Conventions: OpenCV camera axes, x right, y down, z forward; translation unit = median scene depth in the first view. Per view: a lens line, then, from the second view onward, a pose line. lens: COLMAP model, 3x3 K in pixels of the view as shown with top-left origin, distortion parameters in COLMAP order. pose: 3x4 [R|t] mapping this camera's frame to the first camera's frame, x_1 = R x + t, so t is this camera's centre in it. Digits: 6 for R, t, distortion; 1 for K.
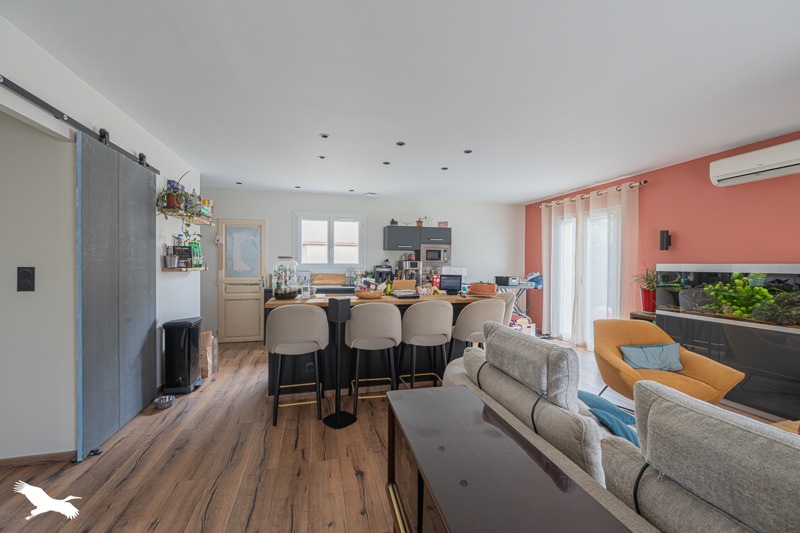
lens RADIAL K [[311.4, 0, 402.4], [0, 311.4, 267.2], [0, 0, 1]] dist [-0.002220, -0.000089]
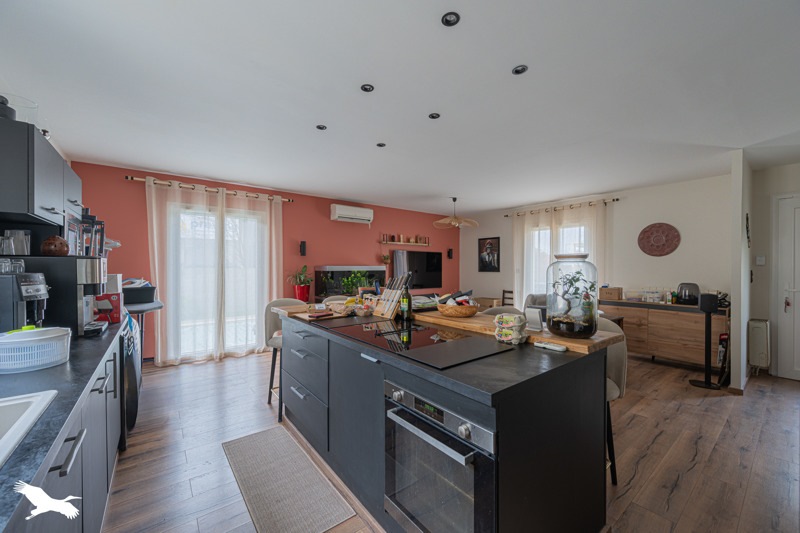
lens RADIAL K [[311.4, 0, 400.5], [0, 311.4, 267.9], [0, 0, 1]] dist [-0.002220, -0.000089]
pose [[-0.380803, -0.011806, 0.924581, -0.569335], [0.006466, 0.999860, 0.015431, -0.019738], [-0.924634, 0.011854, -0.380673, 1.110462]]
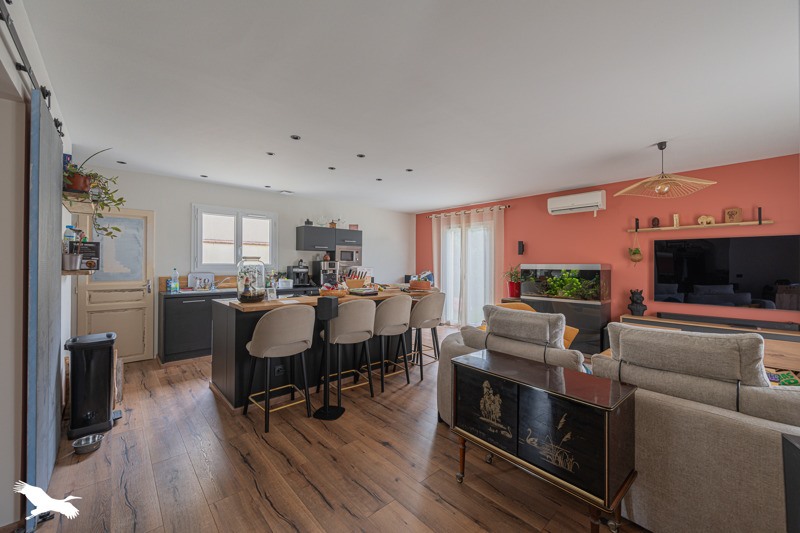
lens RADIAL K [[311.4, 0, 408.1], [0, 311.4, 264.0], [0, 0, 1]] dist [-0.002220, -0.000089]
pose [[0.884646, -0.001162, 0.466262, -0.297458], [0.005639, 0.999950, -0.008207, -0.001998], [-0.466229, 0.009889, 0.884609, -0.040660]]
